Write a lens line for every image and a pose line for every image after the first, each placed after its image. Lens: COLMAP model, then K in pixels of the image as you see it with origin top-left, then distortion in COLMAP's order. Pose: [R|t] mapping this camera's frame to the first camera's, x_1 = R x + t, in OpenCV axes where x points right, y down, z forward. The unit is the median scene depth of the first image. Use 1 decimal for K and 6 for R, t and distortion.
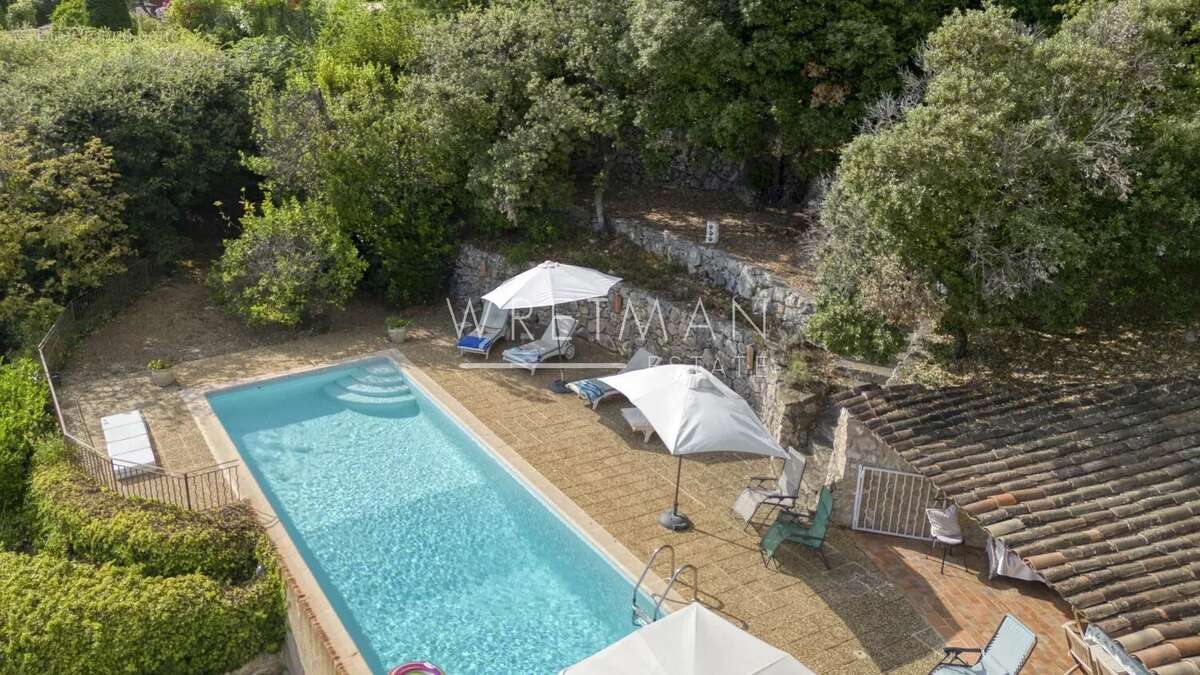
lens RADIAL K [[868.8, 0, 587.5], [0, 868.8, 335.6], [0, 0, 1]] dist [-0.002967, -0.000113]
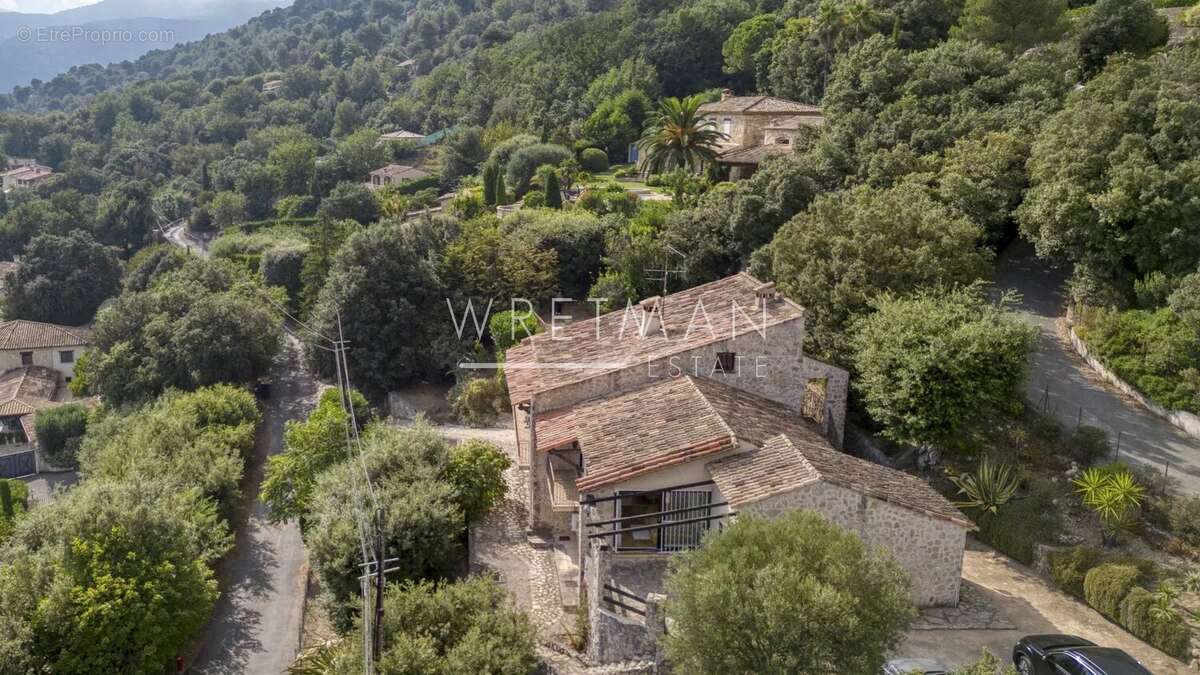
lens RADIAL K [[868.8, 0, 602.8], [0, 868.8, 336.5], [0, 0, 1]] dist [-0.002967, -0.000113]
pose [[0.934744, 0.079724, -0.346264, 0.608941], [-0.139168, 0.978792, -0.150329, 0.475188], [0.326935, 0.188708, 0.926014, -1.572332]]
